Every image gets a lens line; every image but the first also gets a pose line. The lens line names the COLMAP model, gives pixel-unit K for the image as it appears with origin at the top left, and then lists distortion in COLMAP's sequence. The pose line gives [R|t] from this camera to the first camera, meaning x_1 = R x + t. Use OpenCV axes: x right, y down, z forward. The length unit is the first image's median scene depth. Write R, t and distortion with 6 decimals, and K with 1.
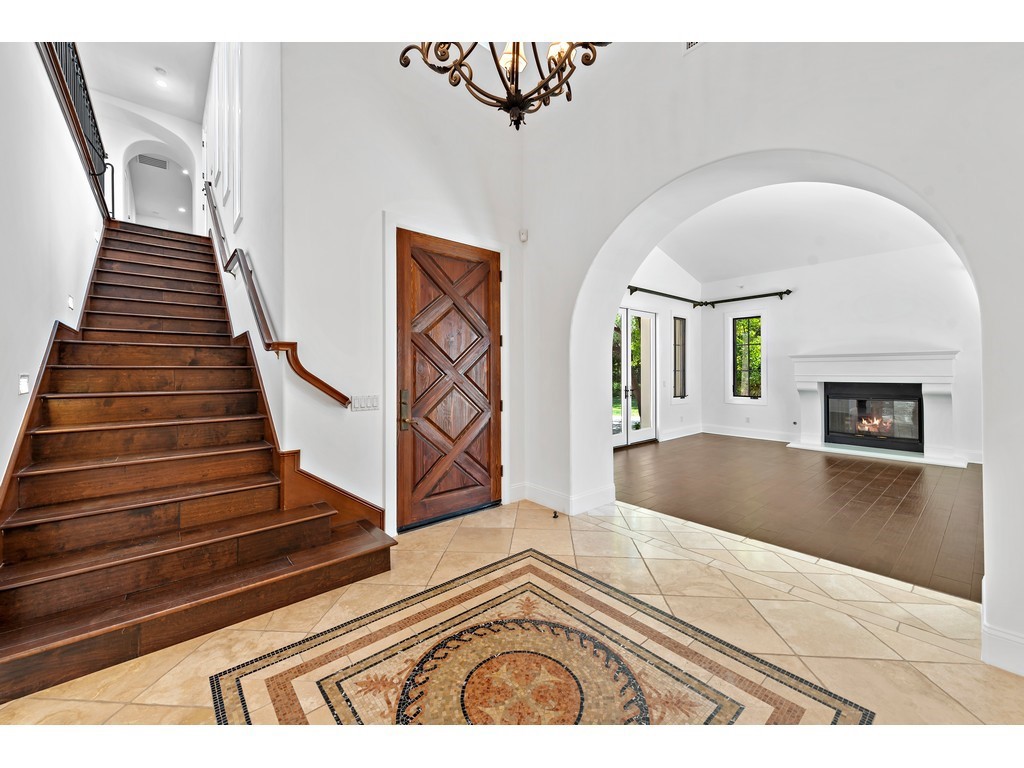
lens RADIAL K [[405.5, 0, 511.9], [0, 405.5, 375.0], [0, 0, 1]] dist [0.010459, -0.000206]
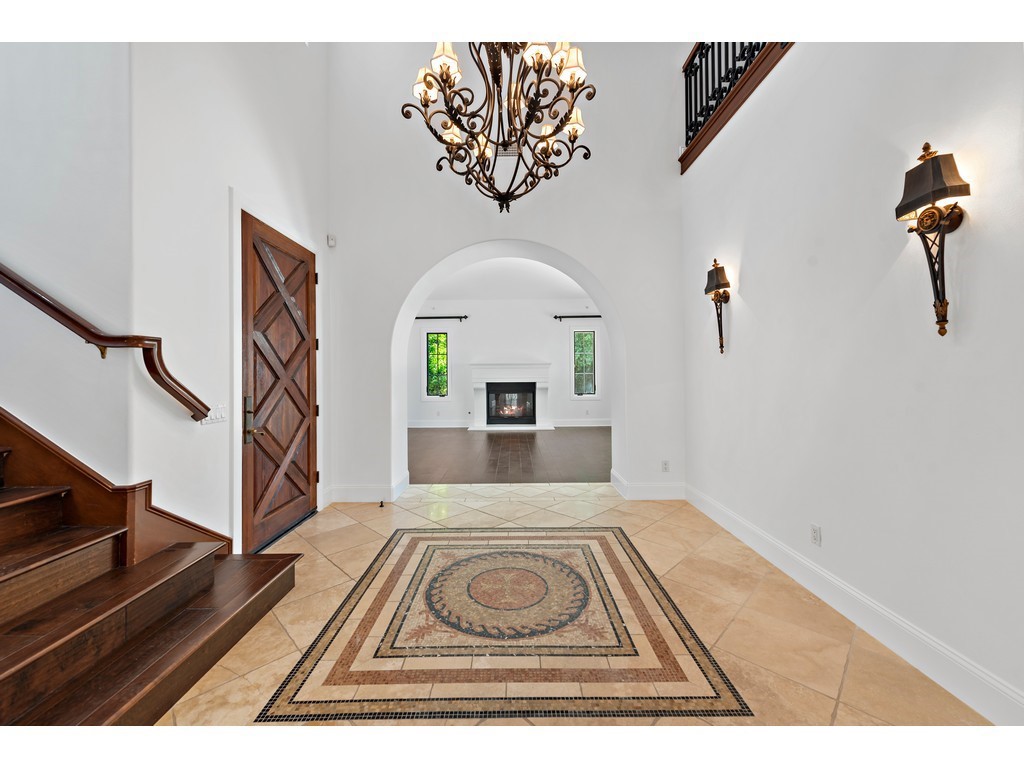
lens RADIAL K [[403.8, 0, 515.2], [0, 403.8, 379.7], [0, 0, 1]] dist [0.001565, -0.000118]
pose [[0.648333, -0.012141, 0.761260, -0.698959], [0.012199, 0.999910, 0.005558, 0.002340], [-0.761259, 0.005683, 0.648423, 0.001495]]
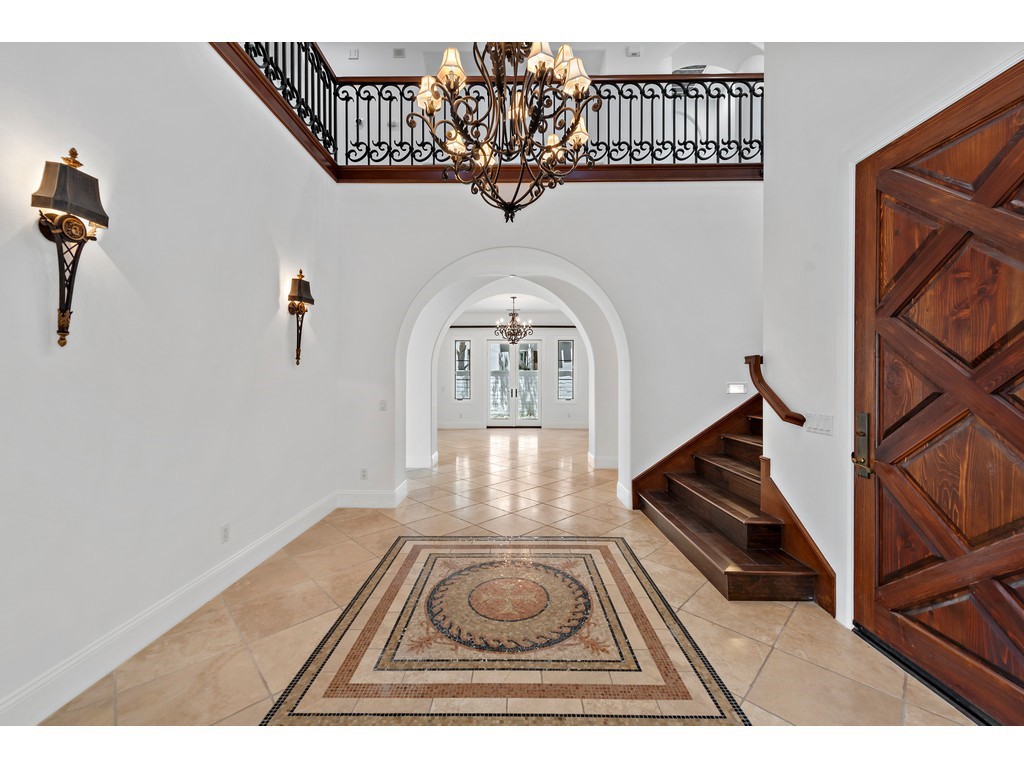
lens RADIAL K [[403.8, 0, 515.2], [0, 403.8, 379.7], [0, 0, 1]] dist [0.001565, -0.000118]
pose [[-0.654019, 0.003007, -0.756472, 0.729385], [-0.006144, 0.999938, 0.009287, -0.024517], [0.756453, 0.010722, -0.653960, 1.273962]]
